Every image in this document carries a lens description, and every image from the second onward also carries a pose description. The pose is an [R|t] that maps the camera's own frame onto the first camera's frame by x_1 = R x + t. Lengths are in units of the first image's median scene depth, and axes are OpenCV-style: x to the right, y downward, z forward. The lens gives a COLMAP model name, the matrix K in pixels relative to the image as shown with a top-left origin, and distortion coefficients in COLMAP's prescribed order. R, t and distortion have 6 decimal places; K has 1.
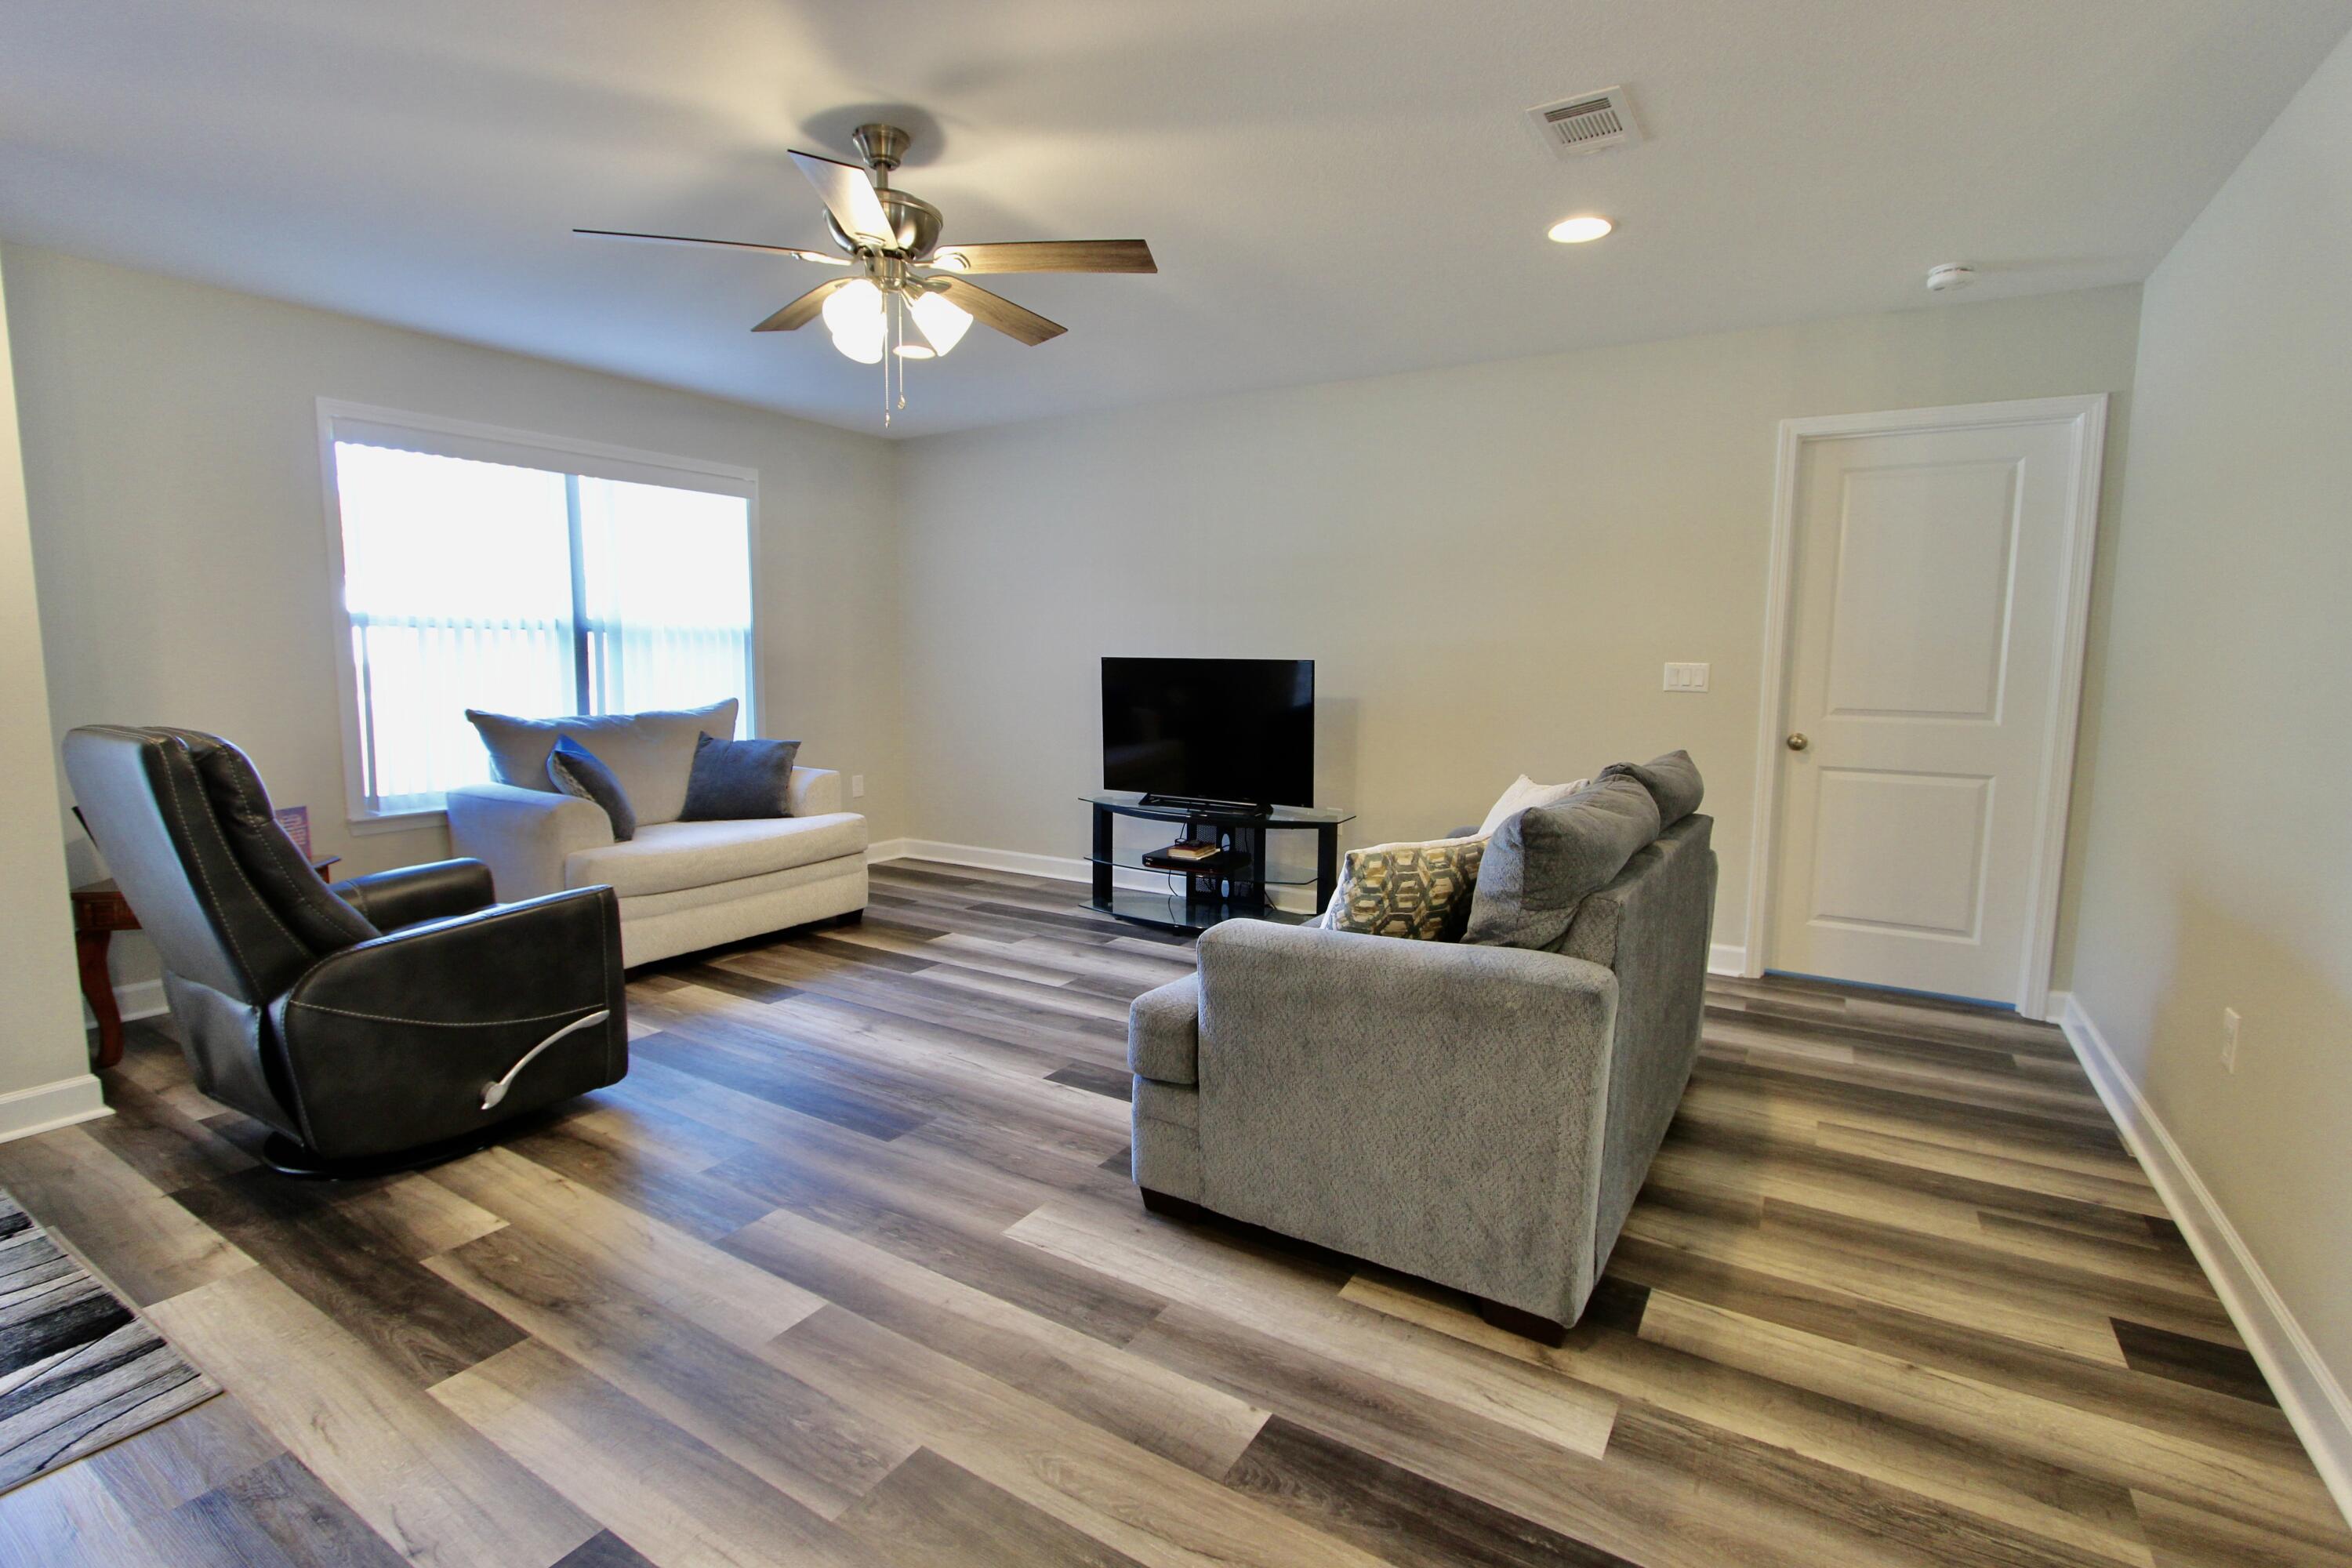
lens RADIAL K [[1081.9, 0, 1187.4], [0, 1081.9, 776.1], [0, 0, 1]] dist [-0.019049, 0.001851]
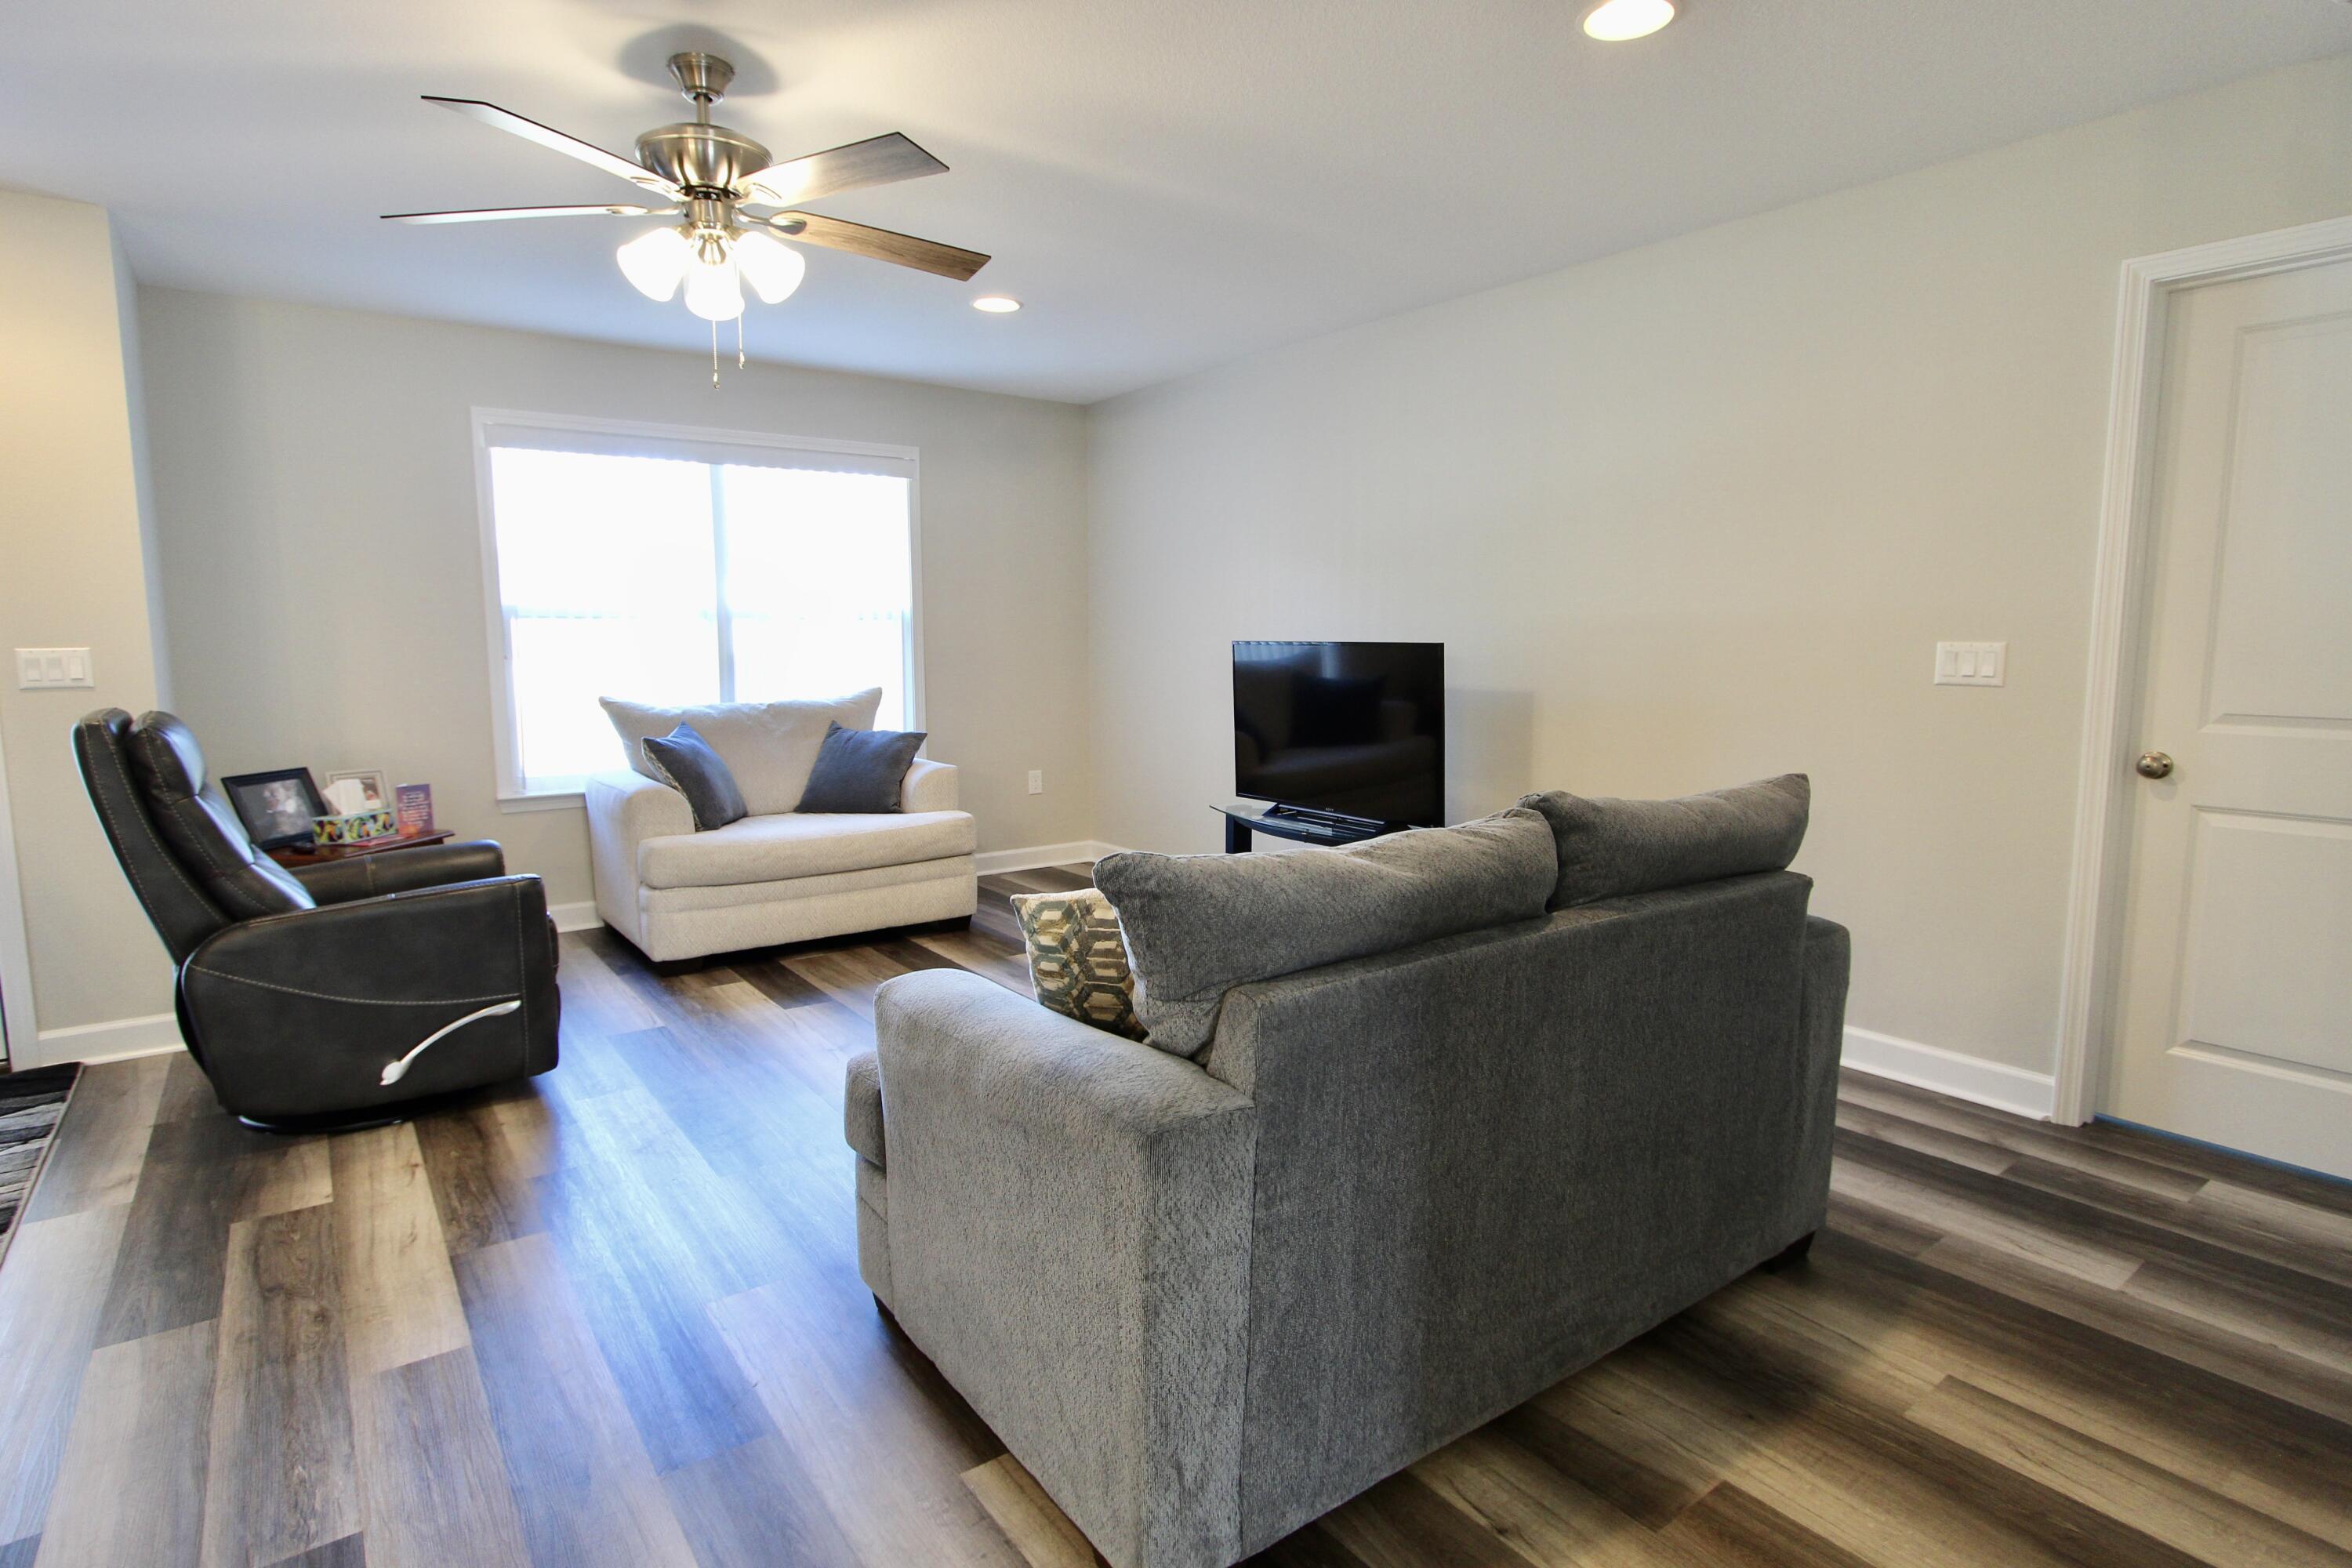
lens RADIAL K [[1196.2, 0, 1199.0], [0, 1196.2, 779.2], [0, 0, 1]] dist [-0.014167, 0.000625]
pose [[0.928988, 0.033778, -0.368565, 0.318535], [-0.032055, 0.999428, 0.010797, -0.013991], [0.368718, 0.001784, 0.929539, 0.148002]]
